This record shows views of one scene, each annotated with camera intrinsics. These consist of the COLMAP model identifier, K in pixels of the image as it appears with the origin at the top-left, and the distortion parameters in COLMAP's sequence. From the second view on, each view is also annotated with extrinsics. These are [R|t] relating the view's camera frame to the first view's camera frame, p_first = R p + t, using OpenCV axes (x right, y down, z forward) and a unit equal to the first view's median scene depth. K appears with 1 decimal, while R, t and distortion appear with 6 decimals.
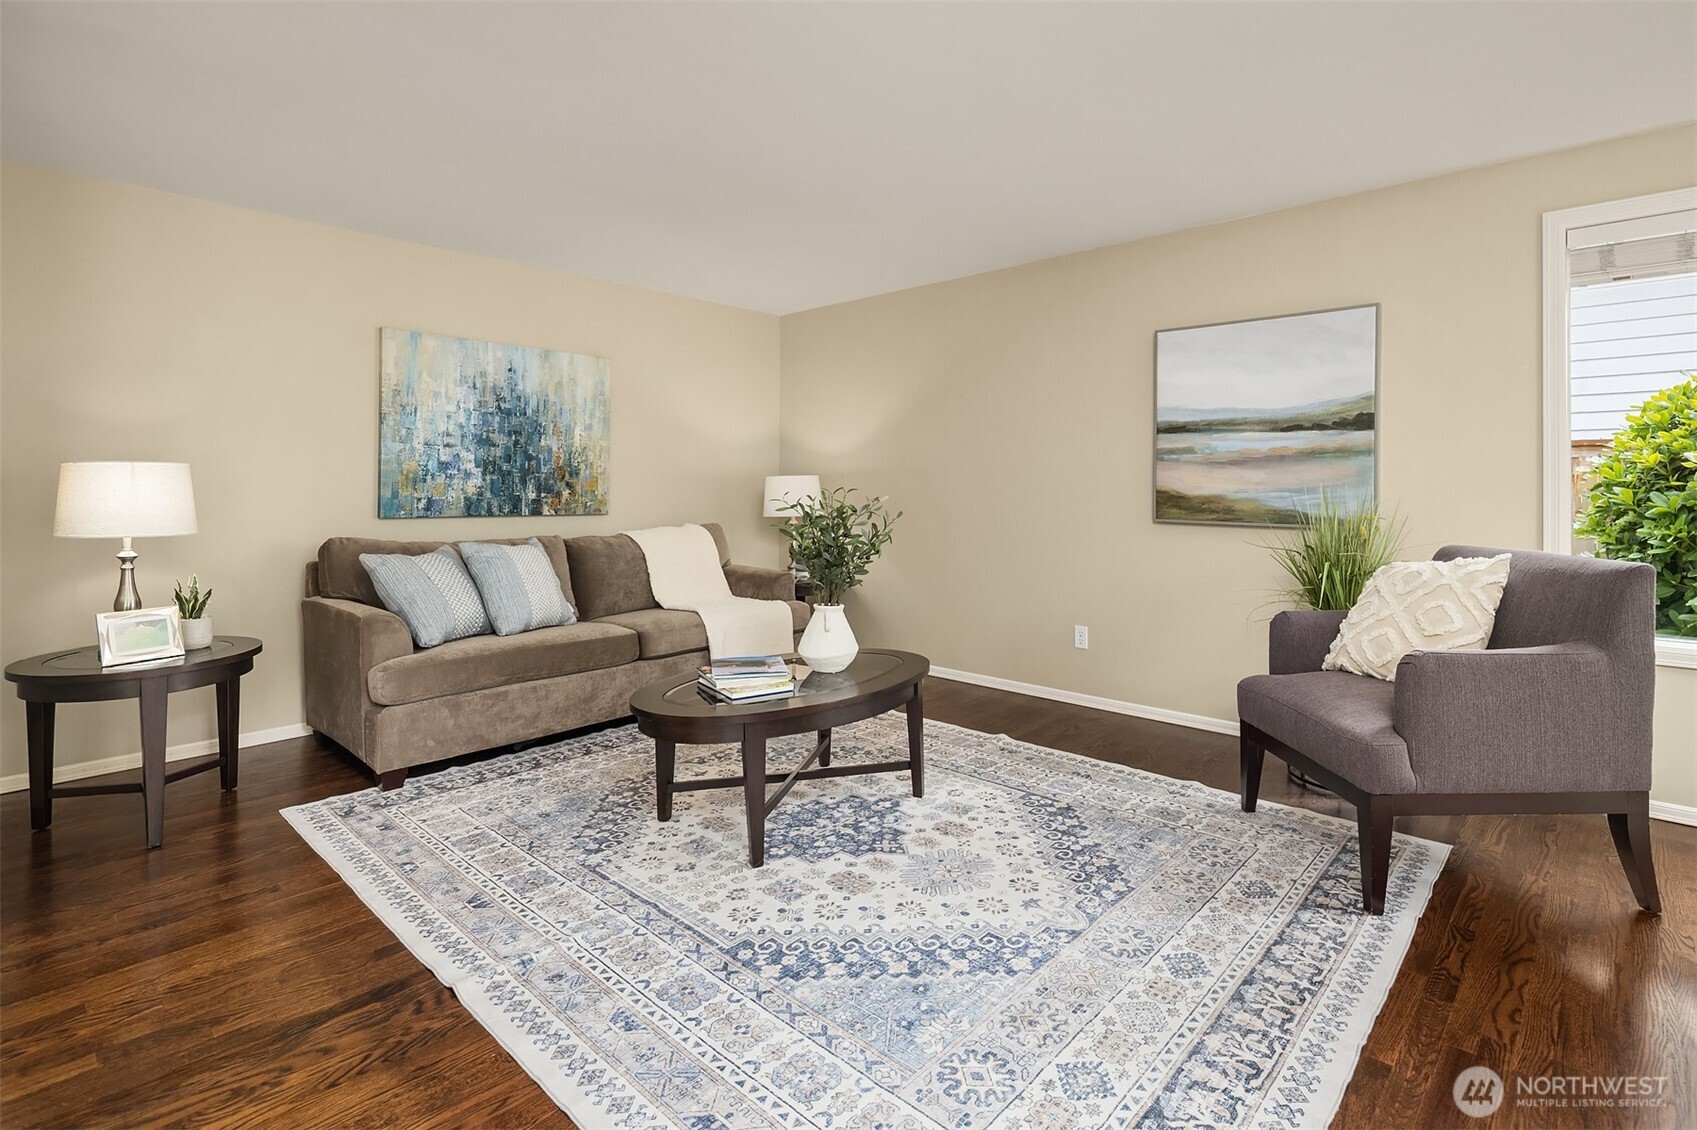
lens RADIAL K [[816.8, 0, 844.8], [0, 816.8, 476.6], [0, 0, 1]] dist [0.001928, -0.000108]
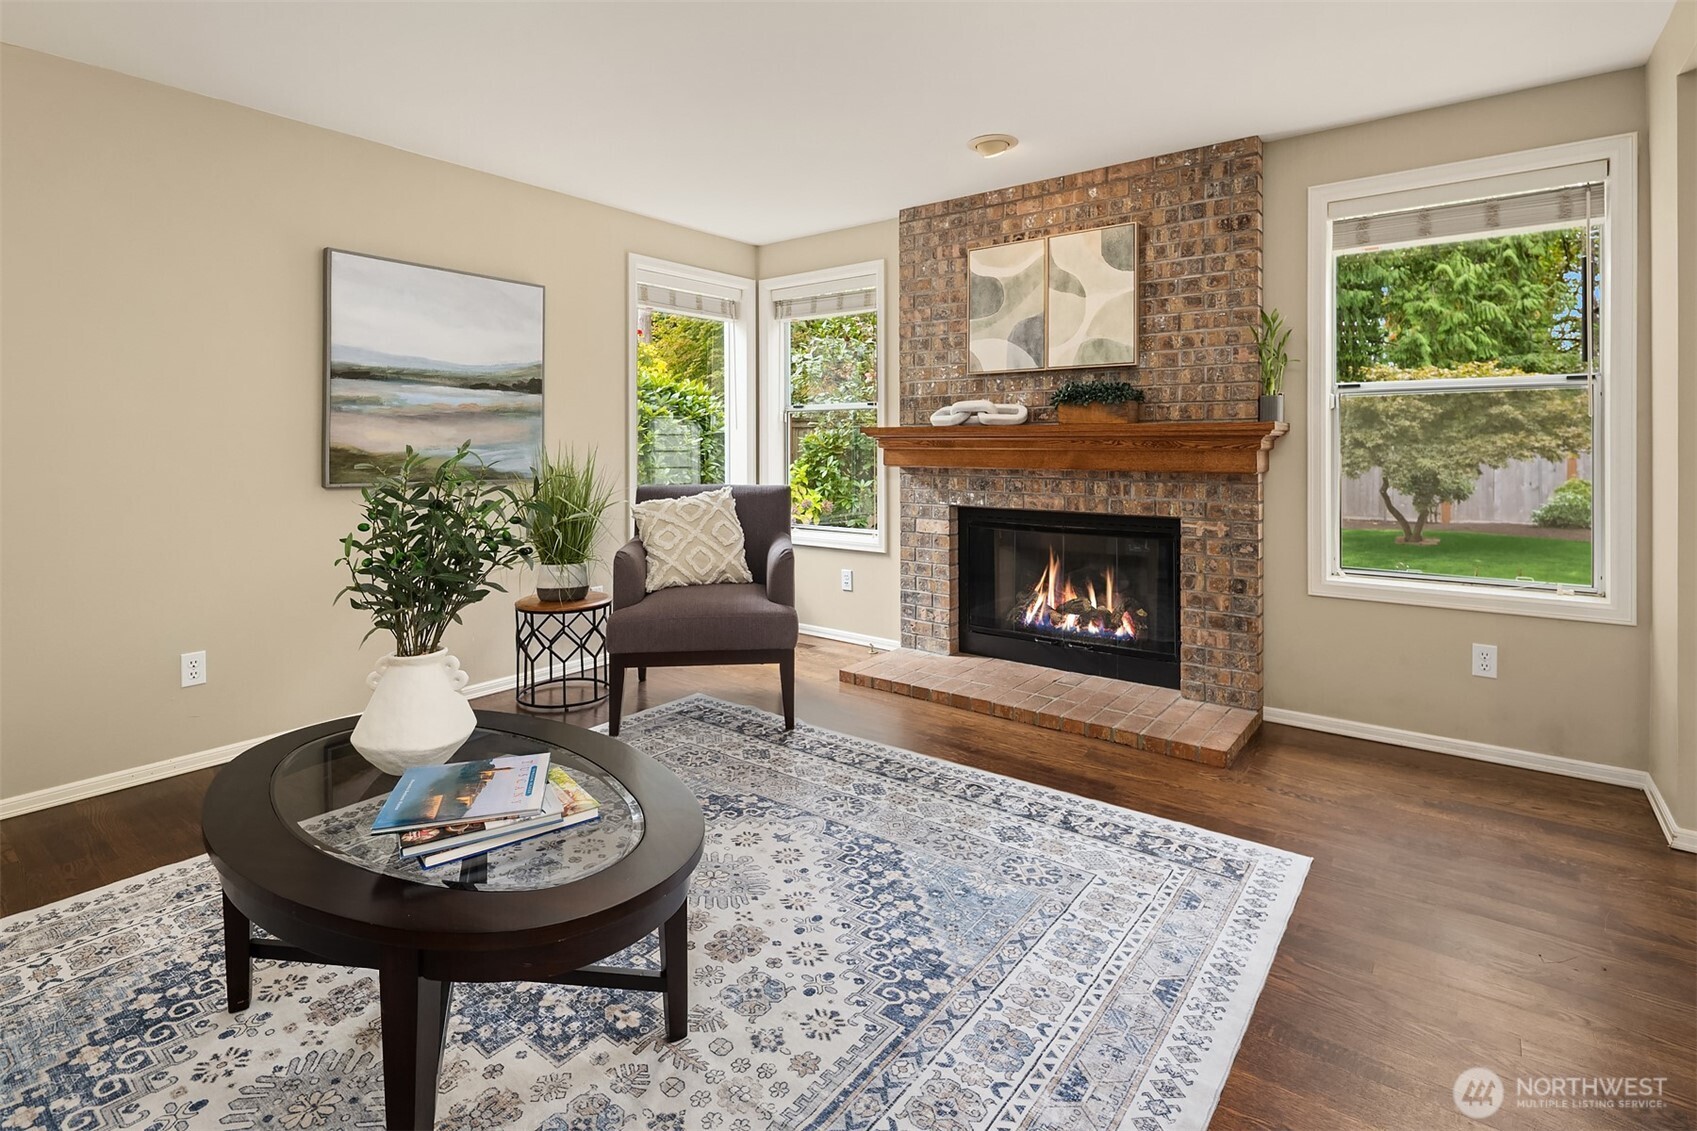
lens RADIAL K [[827.6, 0, 845.4], [0, 827.6, 437.7], [0, 0, 1]] dist [0.010946, -0.000277]
pose [[-0.101851, 0.001998, 0.994798, -0.890136], [-0.013911, 0.999897, -0.003433, 0.004606], [-0.994702, -0.014189, -0.101813, 1.077818]]
